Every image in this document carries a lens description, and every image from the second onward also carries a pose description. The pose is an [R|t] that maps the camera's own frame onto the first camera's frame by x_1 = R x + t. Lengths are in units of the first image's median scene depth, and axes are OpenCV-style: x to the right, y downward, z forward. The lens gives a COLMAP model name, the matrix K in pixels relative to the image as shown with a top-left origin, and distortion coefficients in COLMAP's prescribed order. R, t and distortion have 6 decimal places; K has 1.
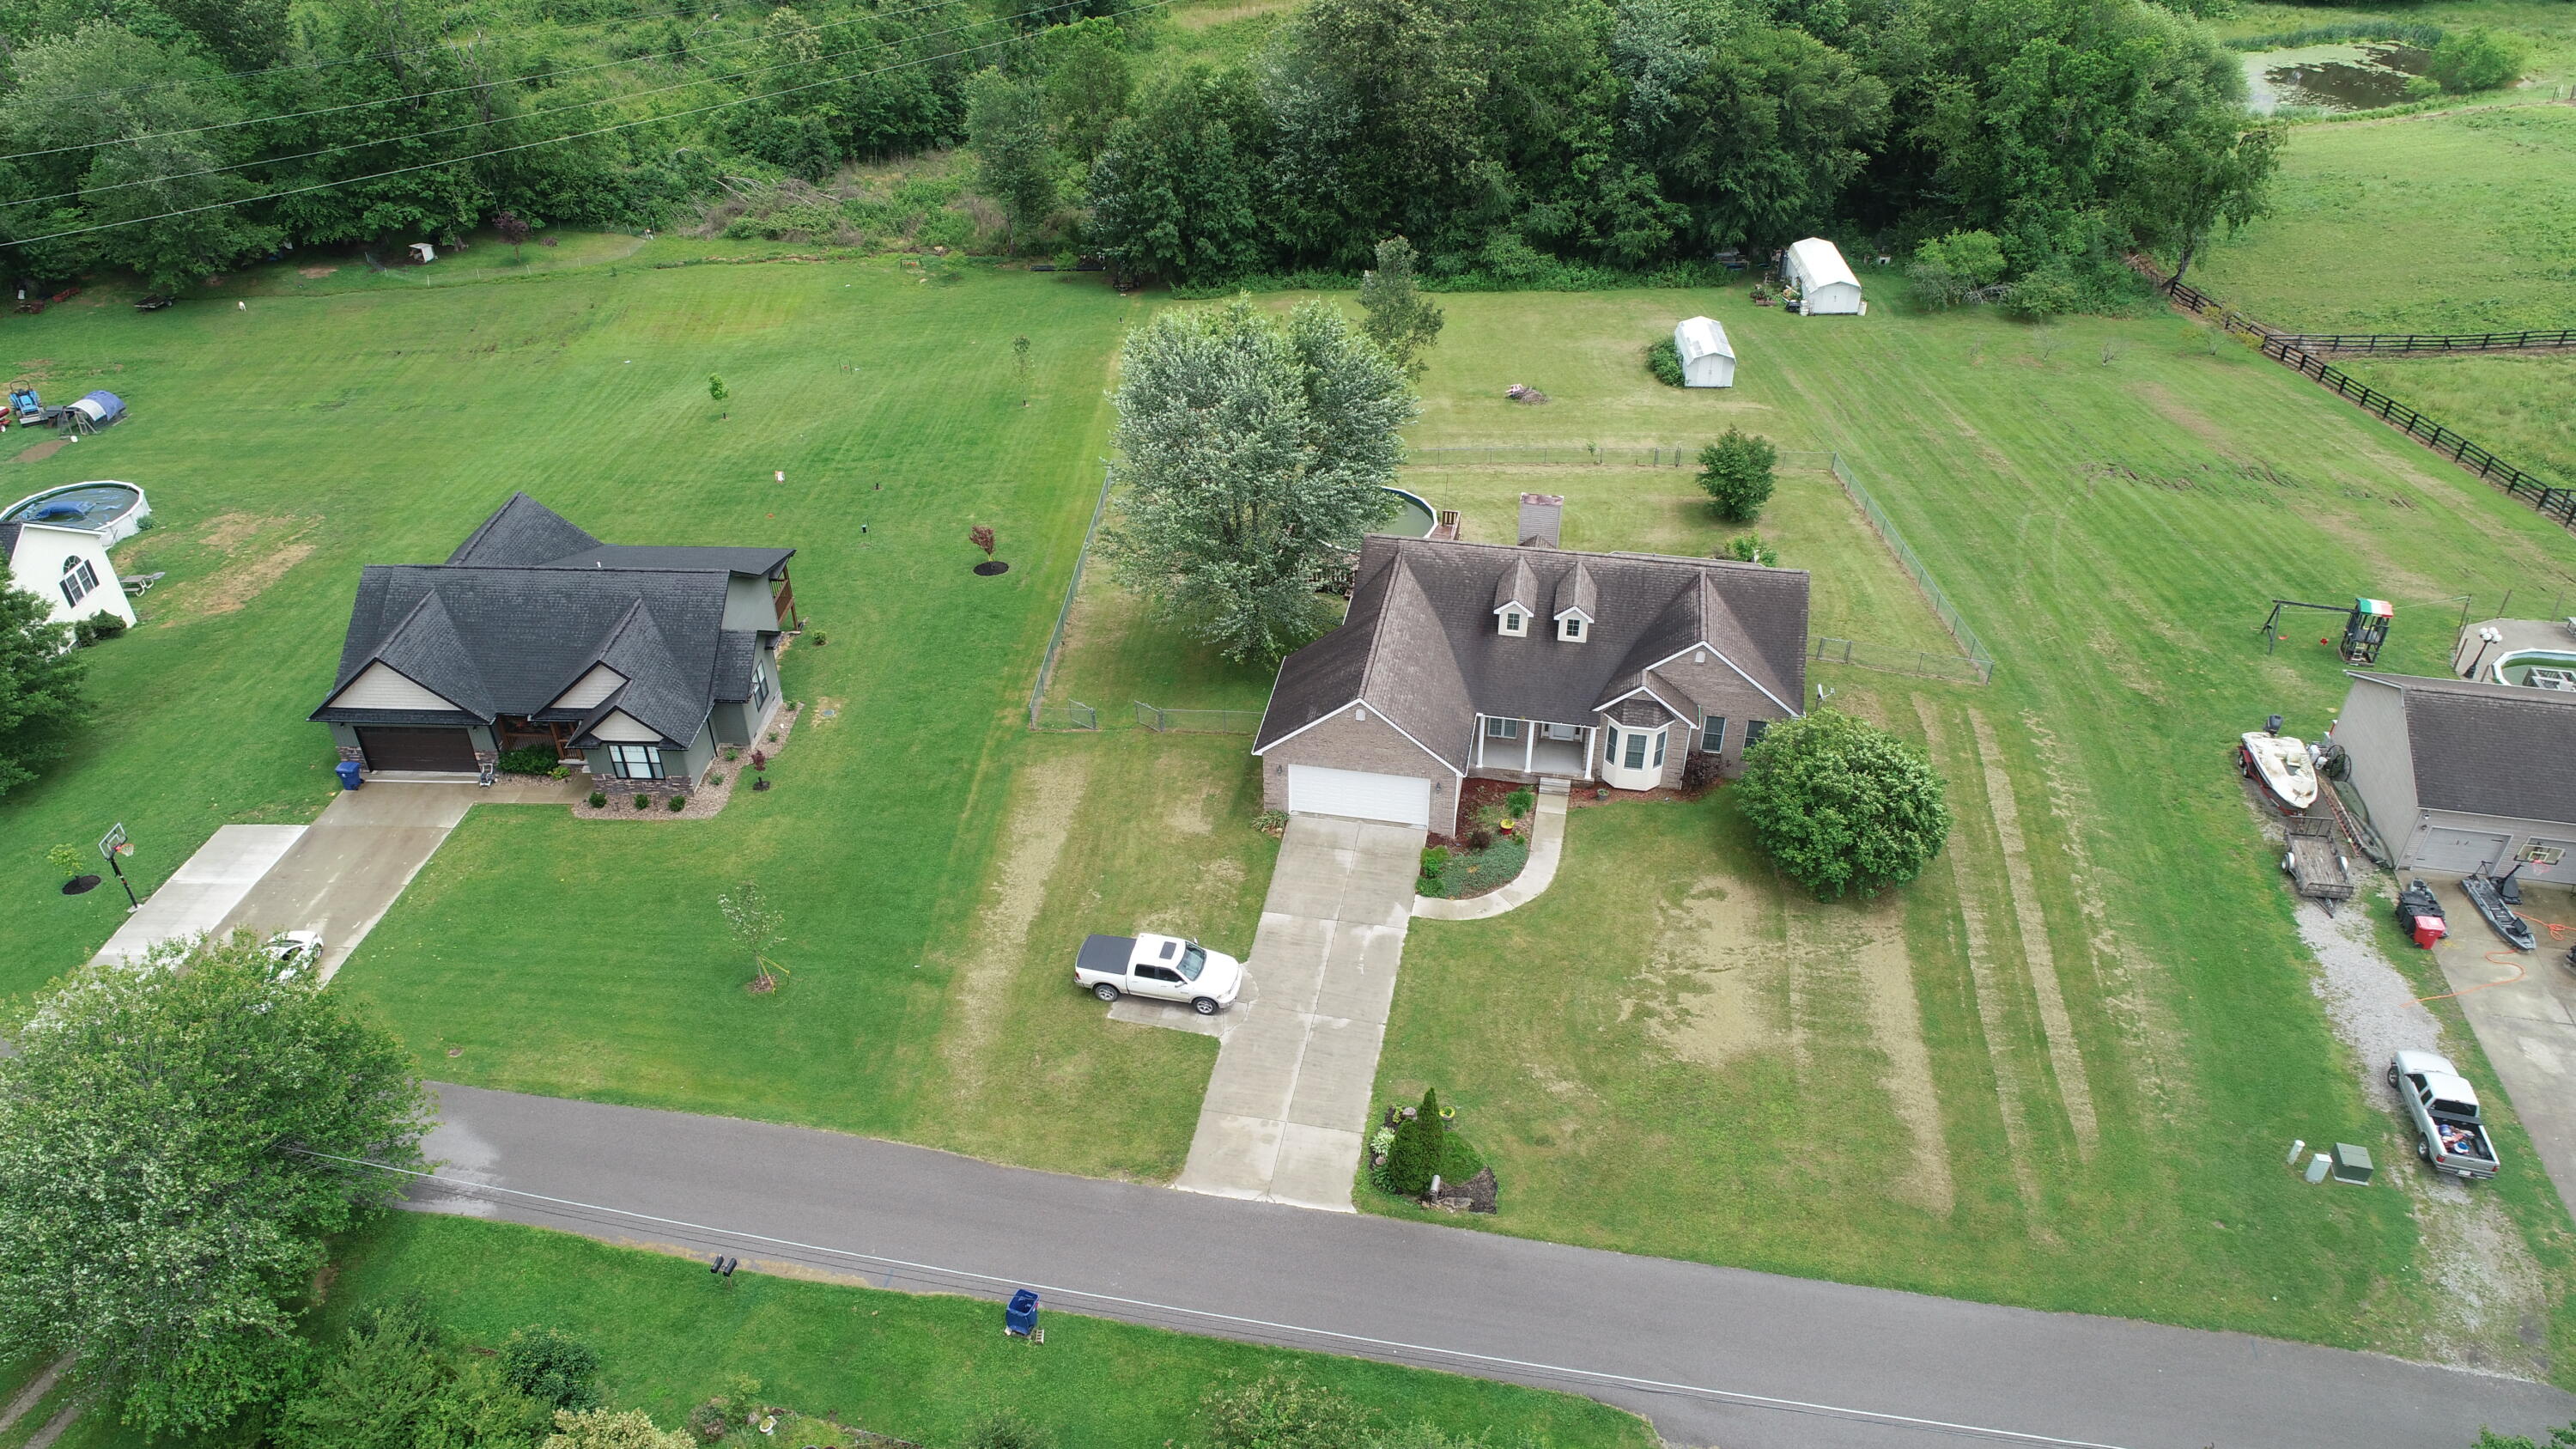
lens RADIAL K [[1741.1, 0, 1283.5], [0, 1741.1, 723.0], [0, 0, 1]] dist [0.003393, 0.001504]
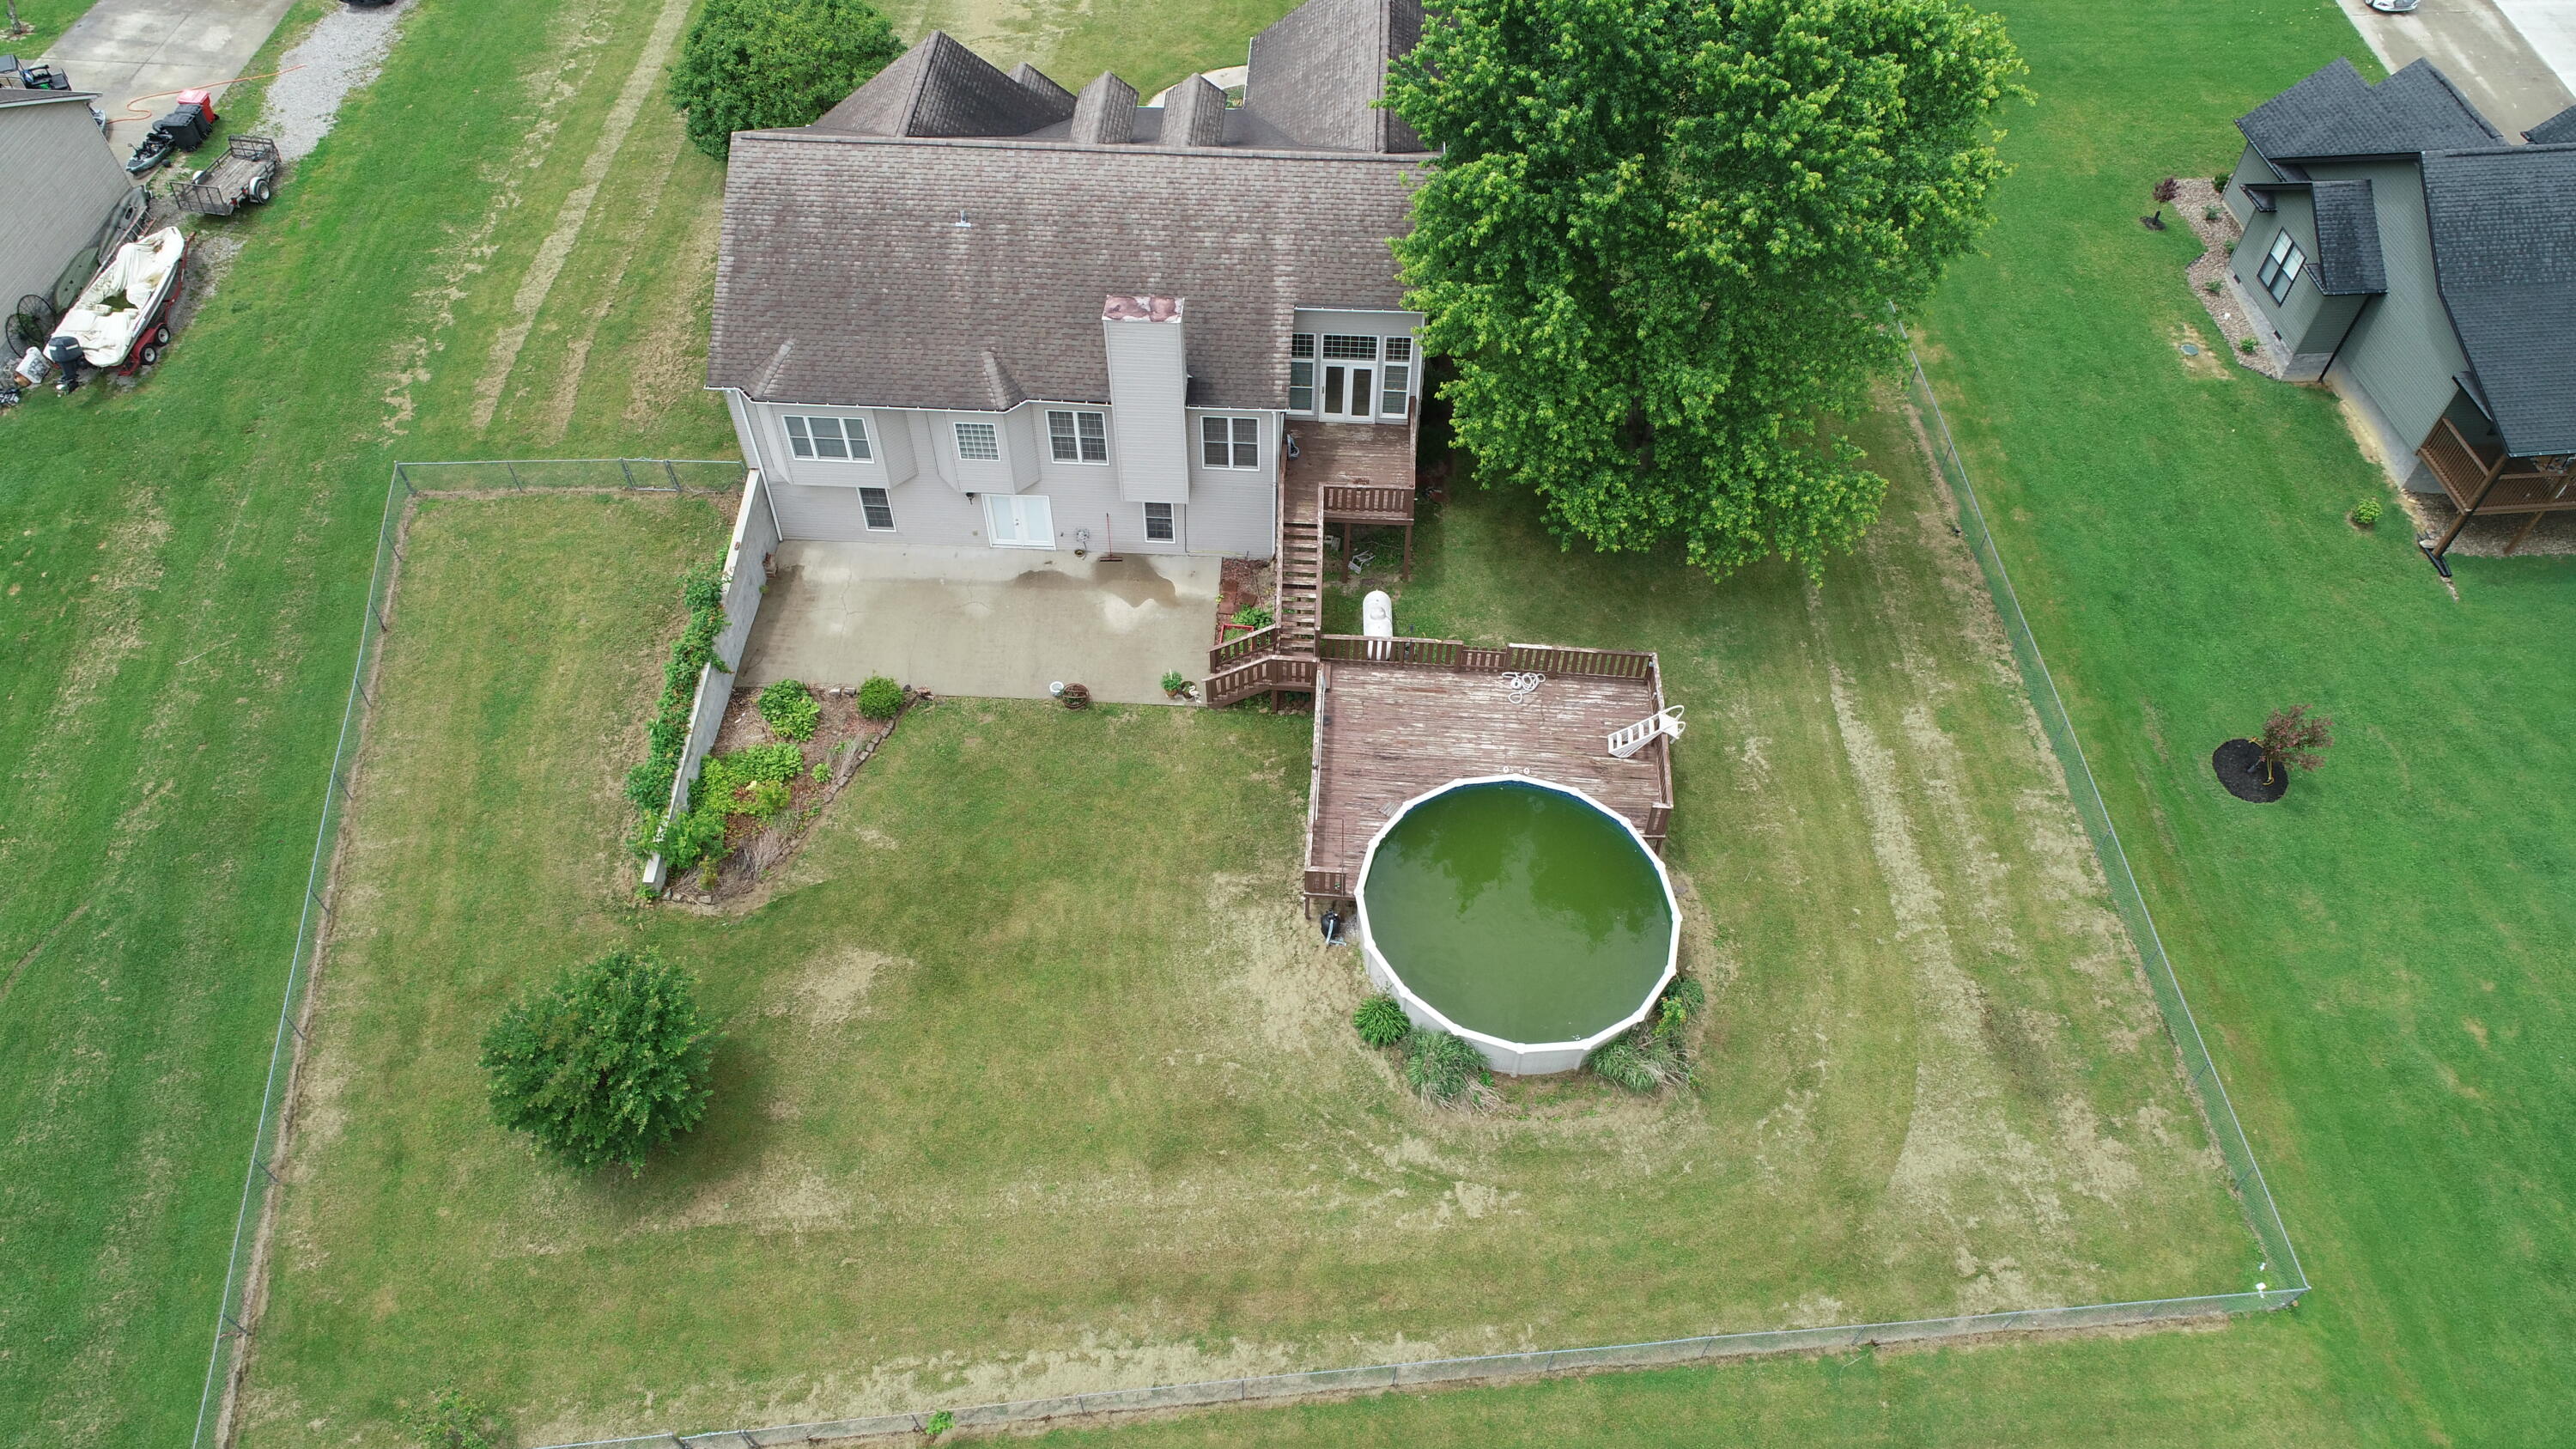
lens RADIAL K [[1741.1, 0, 1283.5], [0, 1741.1, 723.0], [0, 0, 1]] dist [0.003393, 0.001504]
pose [[-0.990867, 0.104899, -0.084729, 0.177349], [-0.076335, 0.081608, 0.993737, -0.704893], [0.111156, 0.991129, -0.072856, 1.264947]]
